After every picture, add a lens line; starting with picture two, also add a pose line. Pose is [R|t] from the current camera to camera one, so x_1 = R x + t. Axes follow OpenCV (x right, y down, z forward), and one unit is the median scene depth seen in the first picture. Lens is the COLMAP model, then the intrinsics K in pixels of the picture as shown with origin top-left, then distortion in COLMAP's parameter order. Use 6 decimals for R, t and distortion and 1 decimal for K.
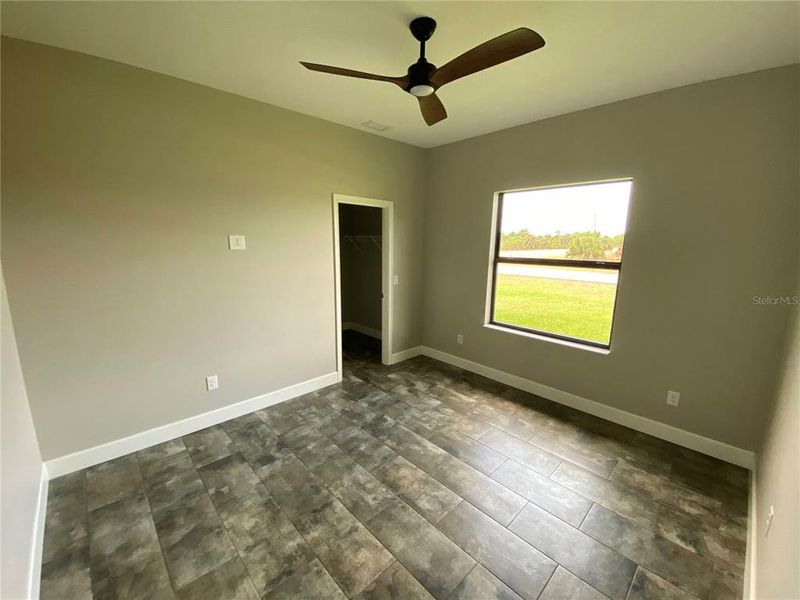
lens RADIAL K [[325.1, 0, 394.1], [0, 325.1, 298.6], [0, 0, 1]] dist [-0.003596, -0.008332]
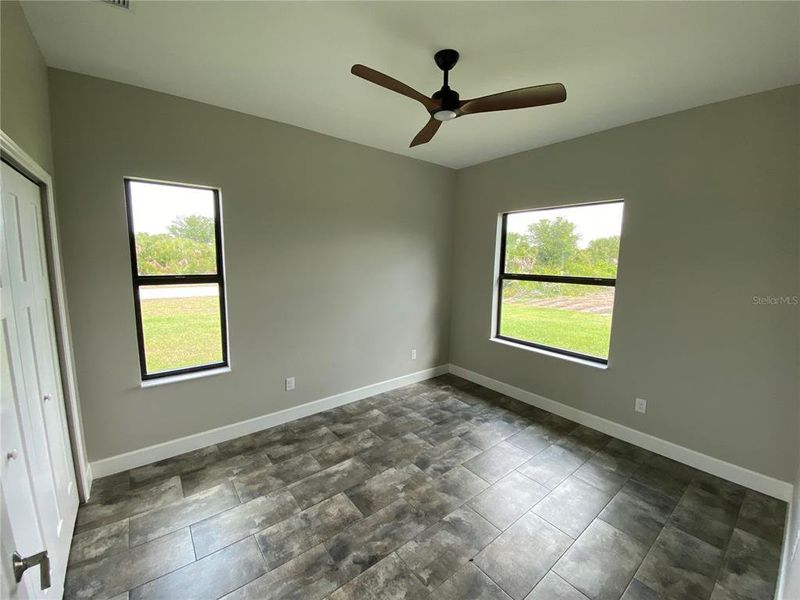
lens RADIAL K [[325.1, 0, 396.4], [0, 325.1, 299.5], [0, 0, 1]] dist [-0.003596, -0.008332]
pose [[0.996162, 0.014745, -0.086272, 0.087735], [-0.019011, 0.998625, -0.048844, 0.016114], [0.085434, 0.050297, 0.995074, -0.086632]]
